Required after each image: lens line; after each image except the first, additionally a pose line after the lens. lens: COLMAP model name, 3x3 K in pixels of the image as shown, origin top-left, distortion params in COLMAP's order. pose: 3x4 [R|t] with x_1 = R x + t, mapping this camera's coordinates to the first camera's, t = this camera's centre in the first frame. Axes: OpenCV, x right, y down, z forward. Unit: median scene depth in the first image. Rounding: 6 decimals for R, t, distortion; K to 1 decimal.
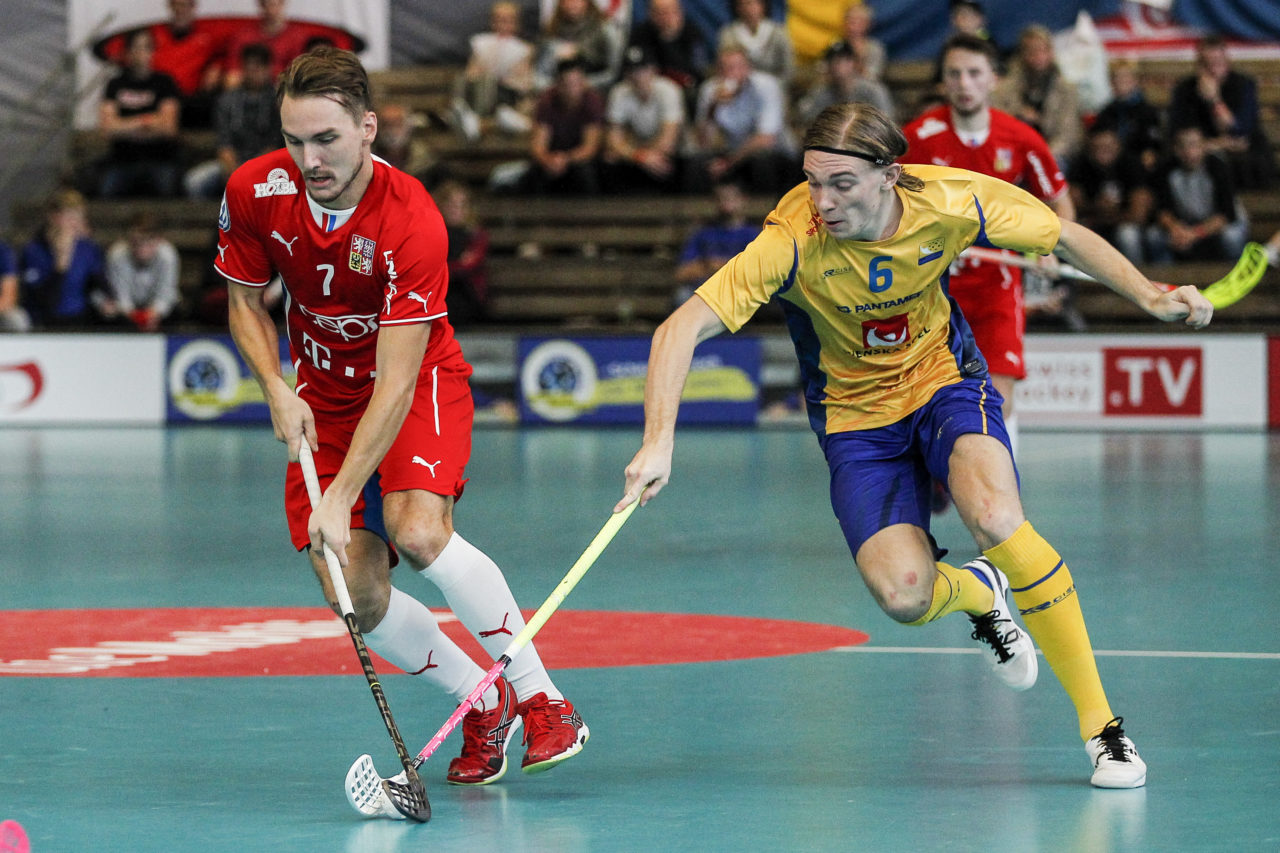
lens RADIAL K [[5914.4, 0, 640.0], [0, 5914.4, 426.5], [0, 0, 1]] dist [-0.239671, -2.073878]
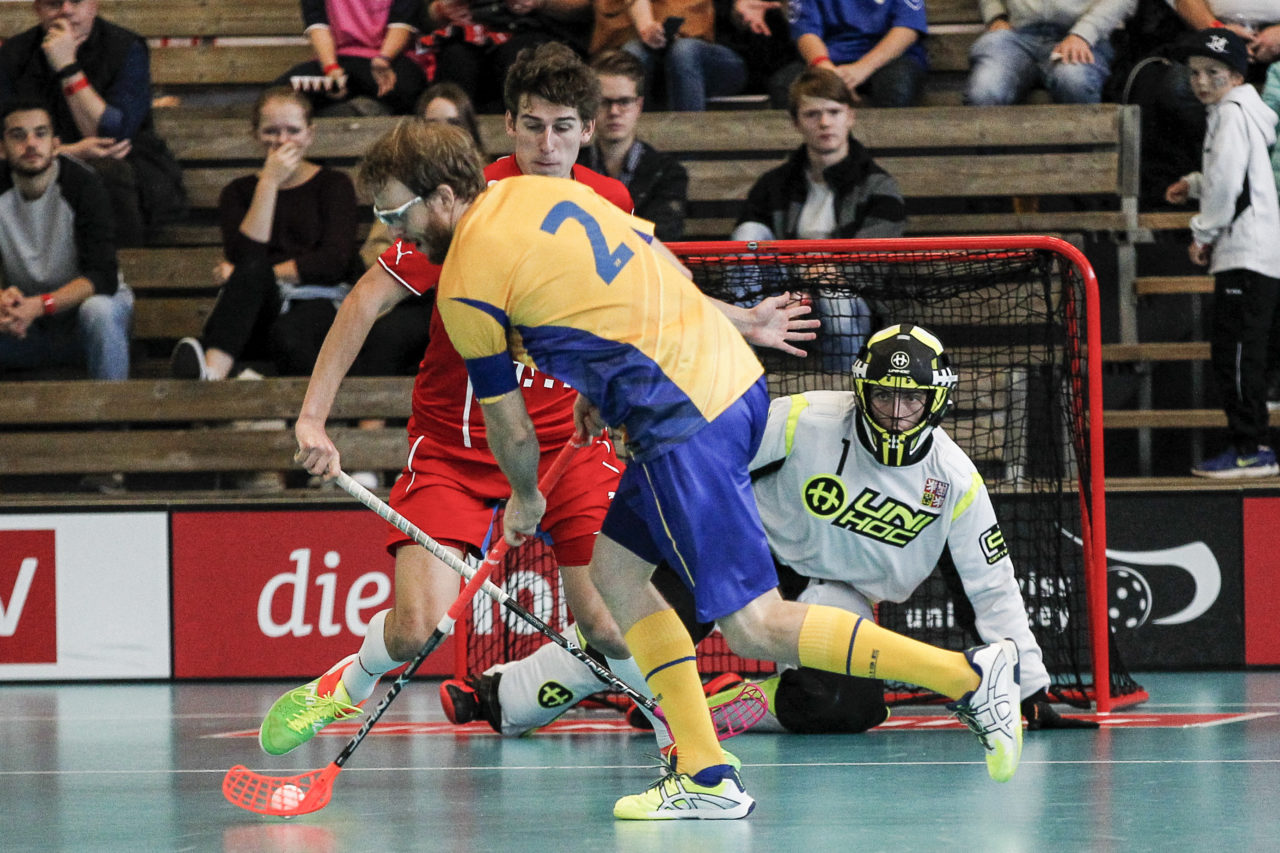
lens RADIAL K [[9153.9, 0, 640.0], [0, 9153.9, 426.5], [0, 0, 1]] dist [0.098769, 28.390546]
pose [[0.986866, -0.014046, 0.160930, 0.013147], [0.018551, 0.999476, -0.026530, 0.000117], [-0.160473, 0.029167, 0.986609, 0.159966]]
